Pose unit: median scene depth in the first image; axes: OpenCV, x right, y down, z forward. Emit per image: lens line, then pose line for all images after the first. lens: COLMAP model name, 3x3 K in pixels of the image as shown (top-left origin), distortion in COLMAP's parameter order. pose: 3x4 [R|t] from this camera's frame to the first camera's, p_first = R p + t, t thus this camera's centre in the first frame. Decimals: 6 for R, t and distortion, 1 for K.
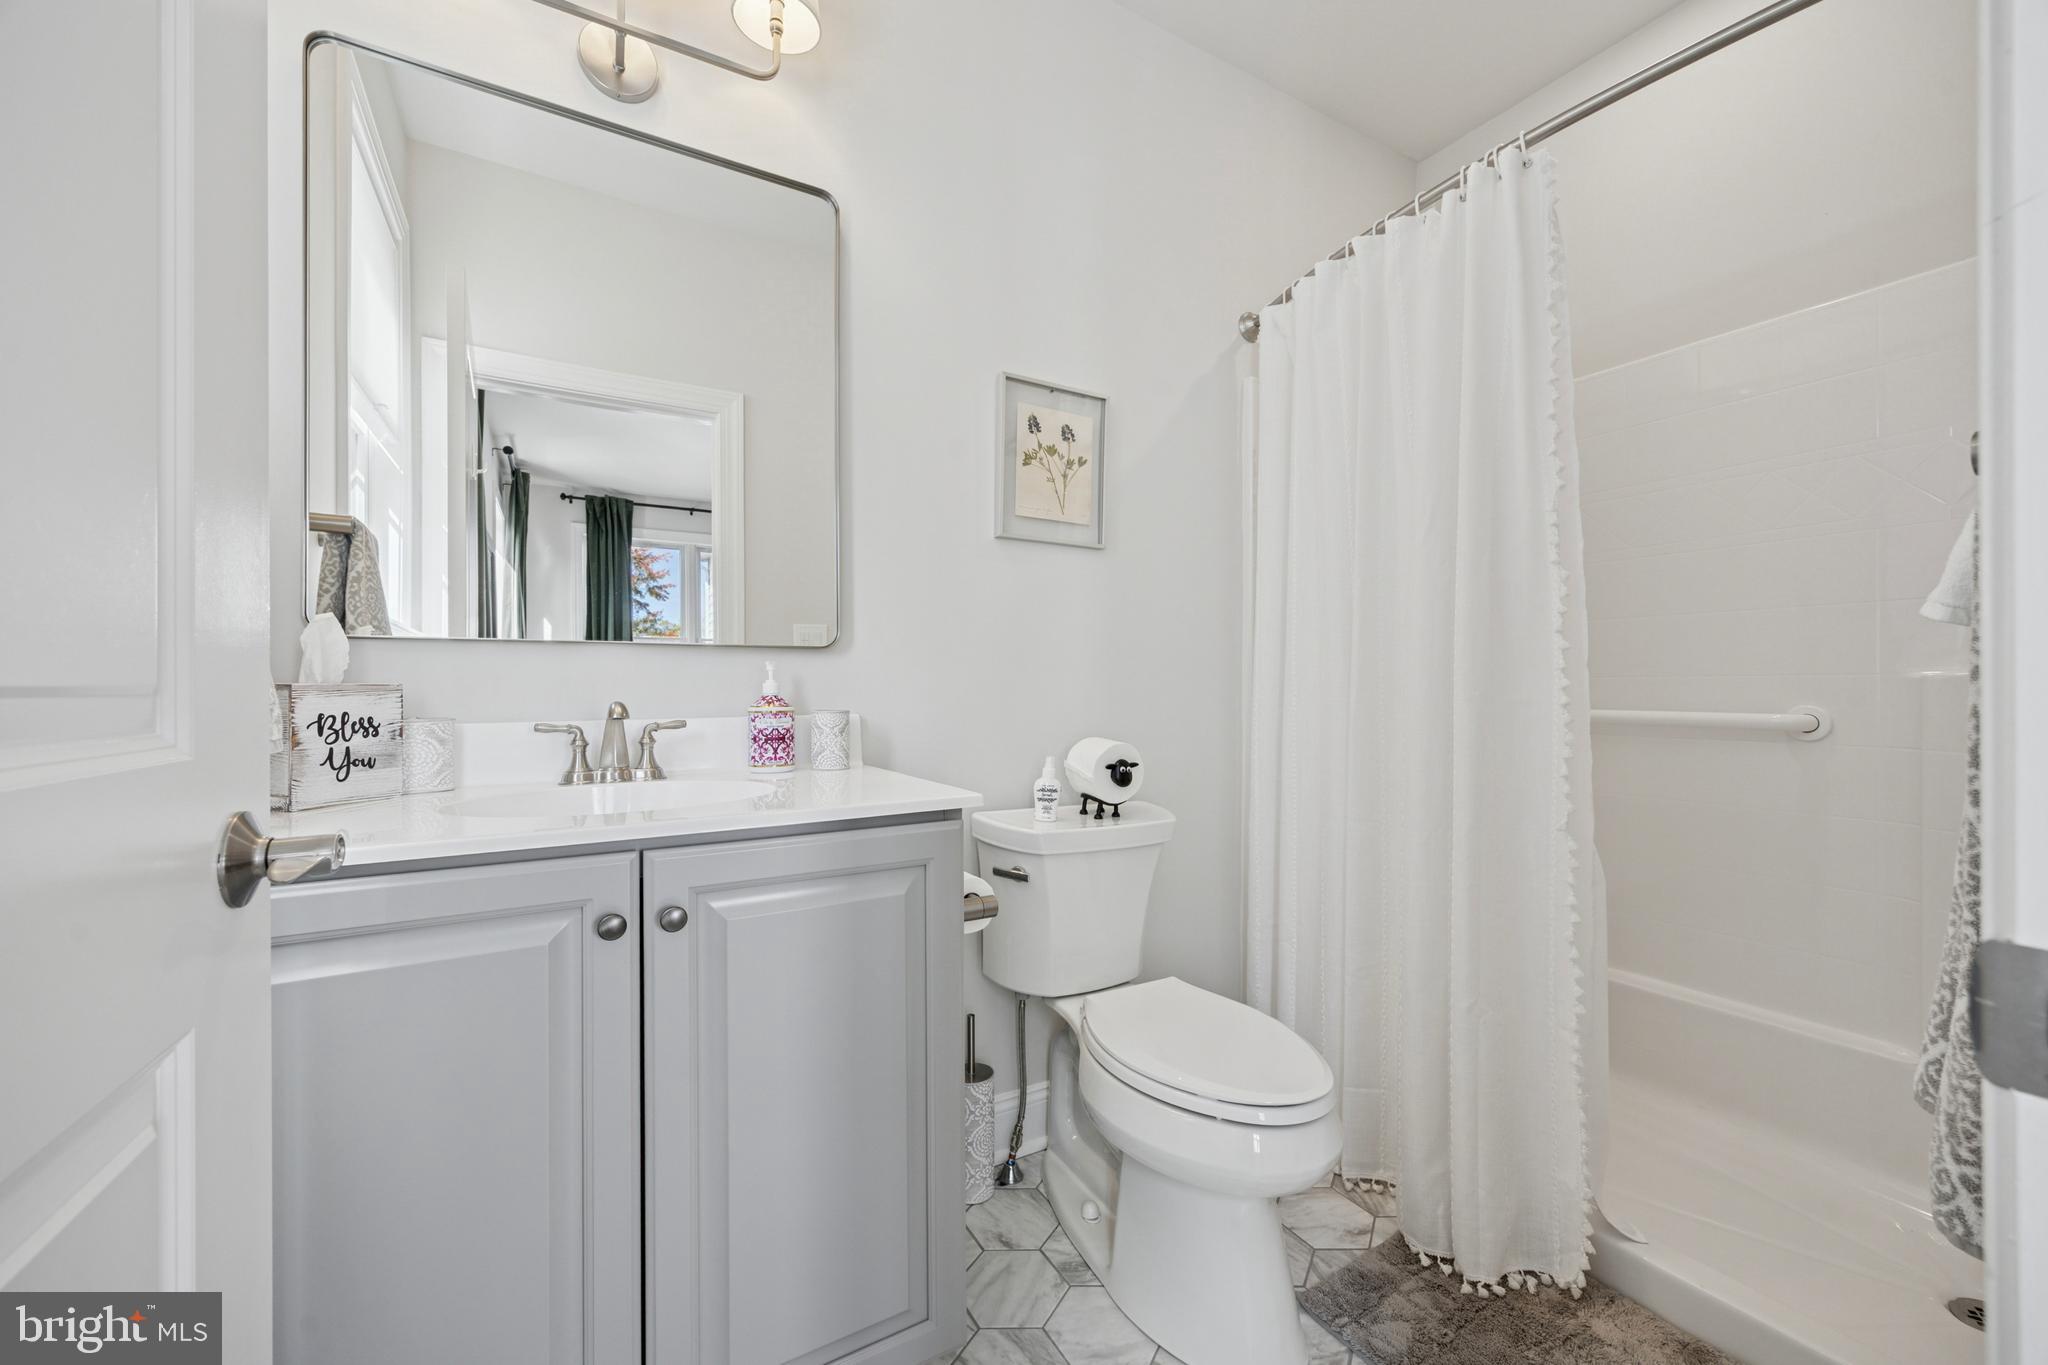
lens RADIAL K [[782.5, 0, 1024.0], [0, 782.5, 682.5], [0, 0, 1]] dist [-0.000009, -0.000075]
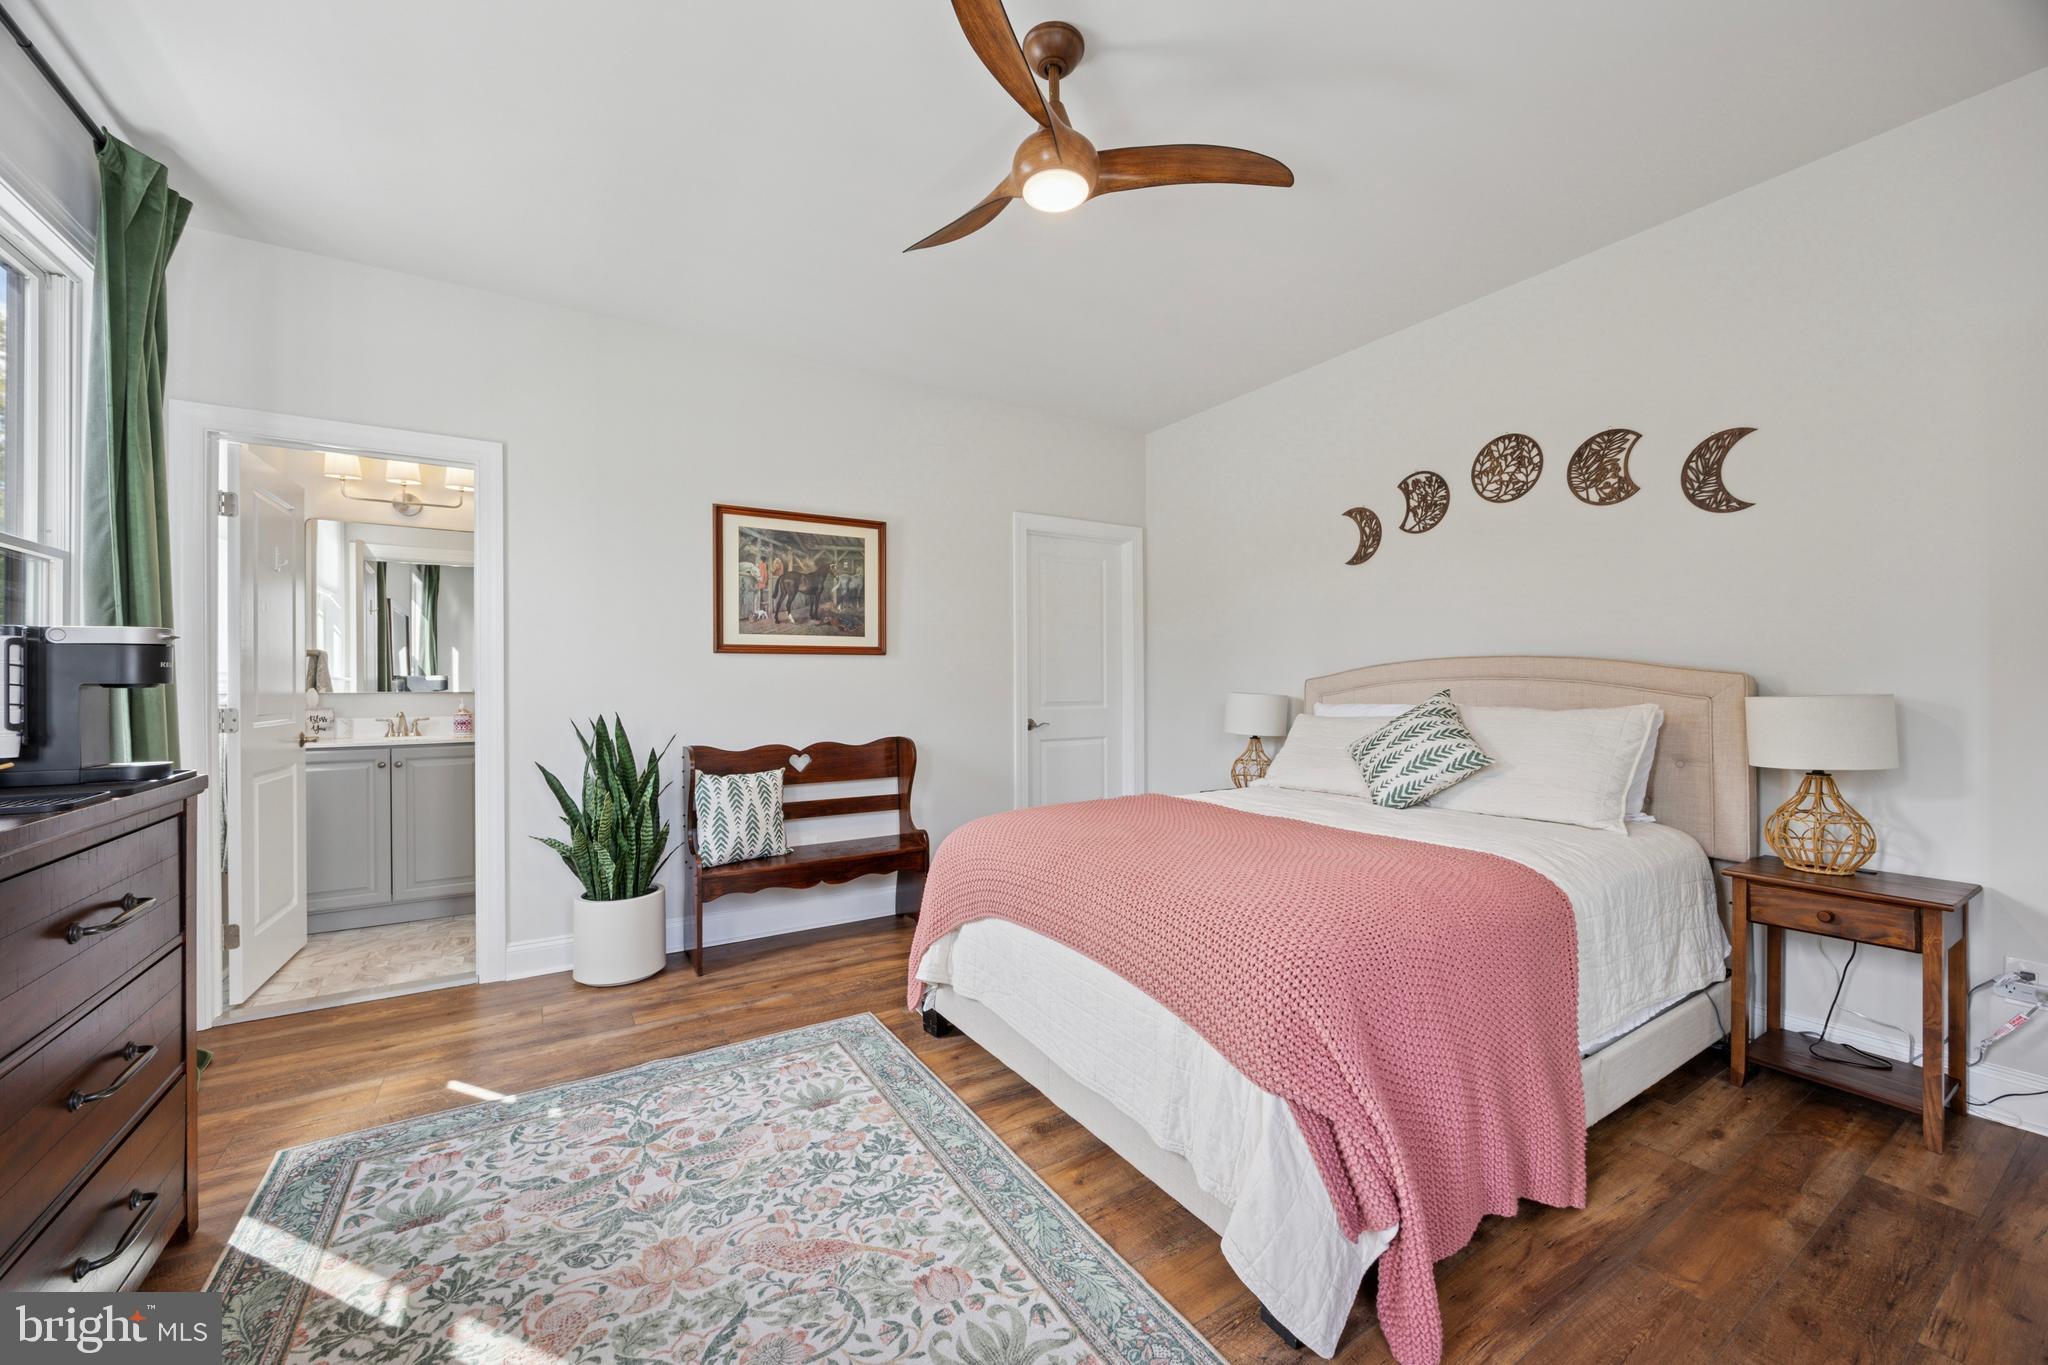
lens RADIAL K [[782.5, 0, 1024.0], [0, 782.5, 682.5], [0, 0, 1]] dist [-0.000009, -0.000075]
pose [[0.999637, -0.007093, 0.026010, 2.090876], [0.007051, 0.999974, 0.001740, -0.088577], [-0.026022, -0.001556, 0.999660, -2.450655]]
